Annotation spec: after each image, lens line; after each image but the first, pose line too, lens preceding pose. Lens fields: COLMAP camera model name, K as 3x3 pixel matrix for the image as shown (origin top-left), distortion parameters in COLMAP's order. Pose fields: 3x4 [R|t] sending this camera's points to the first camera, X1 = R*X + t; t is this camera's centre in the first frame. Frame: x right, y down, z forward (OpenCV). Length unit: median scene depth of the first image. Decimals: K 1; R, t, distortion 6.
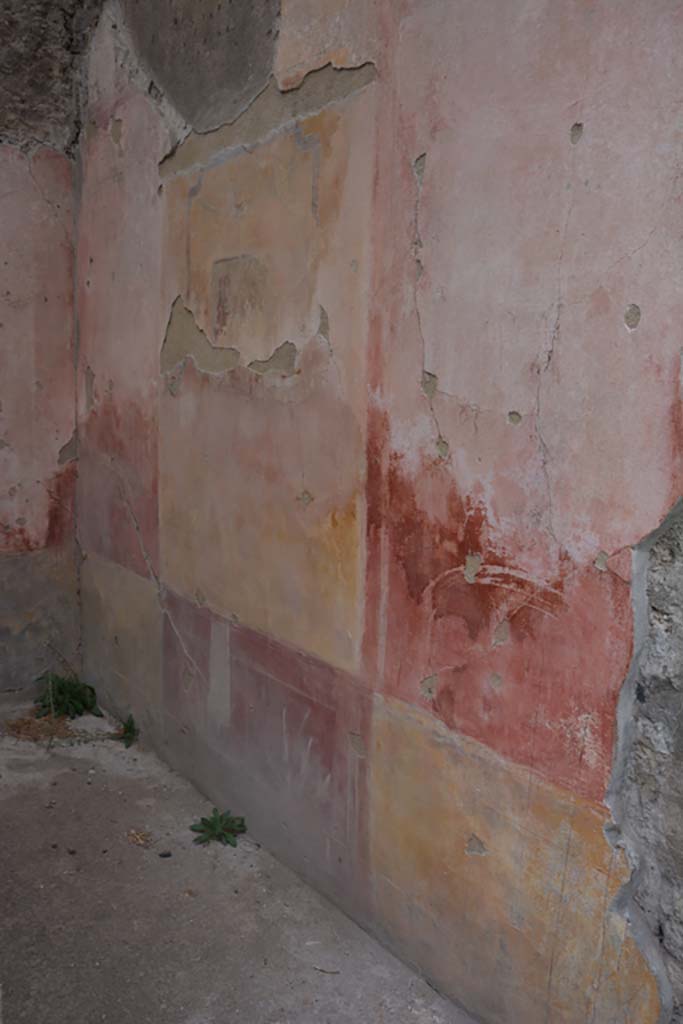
lens RADIAL K [[800.4, 0, 339.2], [0, 800.4, 519.9], [0, 0, 1]] dist [-0.163600, 0.119987]
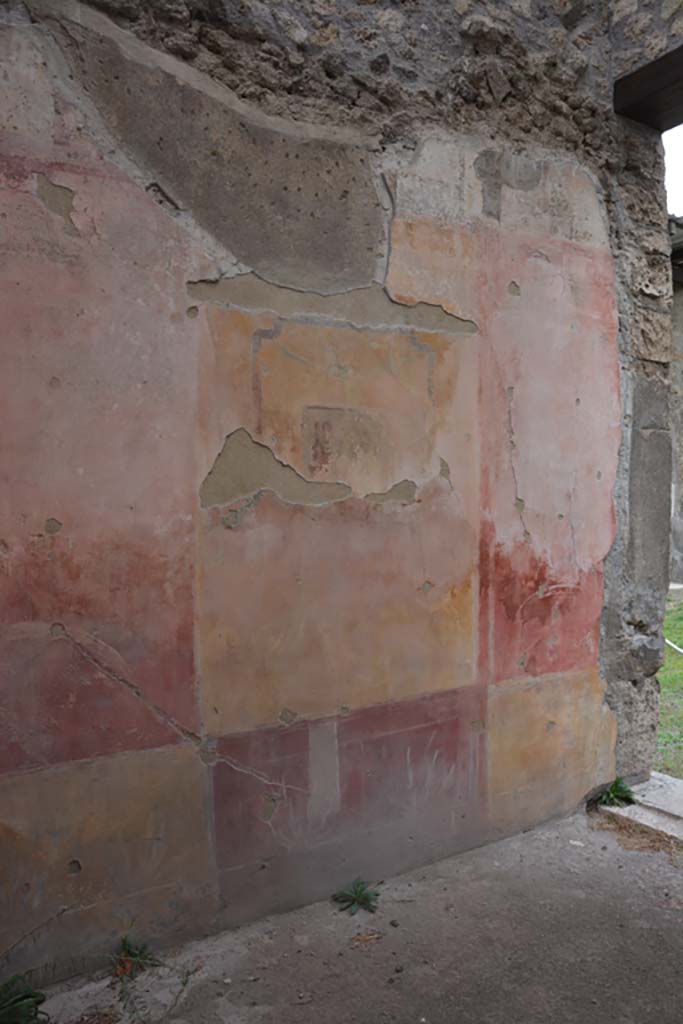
lens RADIAL K [[800.4, 0, 339.2], [0, 800.4, 519.9], [0, 0, 1]] dist [-0.163600, 0.119987]
pose [[0.099270, -0.069567, 0.992626, -1.720276], [0.178282, 0.982655, 0.051039, -0.287095], [-0.978959, 0.171901, 0.109951, 1.124122]]
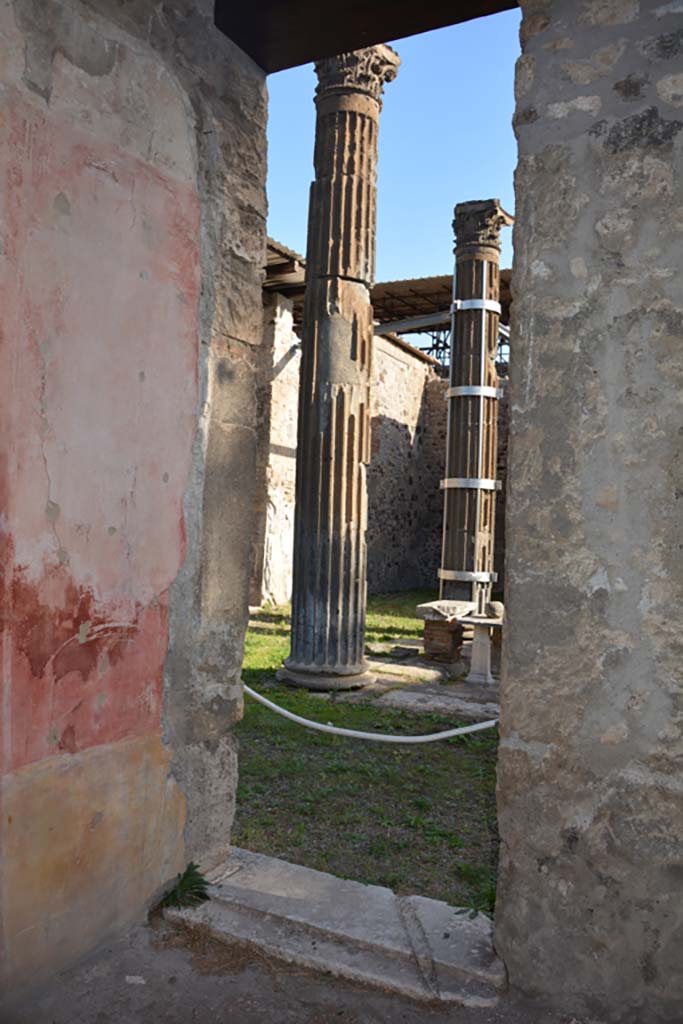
lens RADIAL K [[800.4, 0, 339.2], [0, 800.4, 519.9], [0, 0, 1]] dist [-0.163600, 0.119987]
pose [[-0.418824, -0.051862, 0.906585, -1.205139], [0.106130, 0.988730, 0.105591, -0.224888], [-0.901844, 0.140439, -0.408600, 1.016548]]
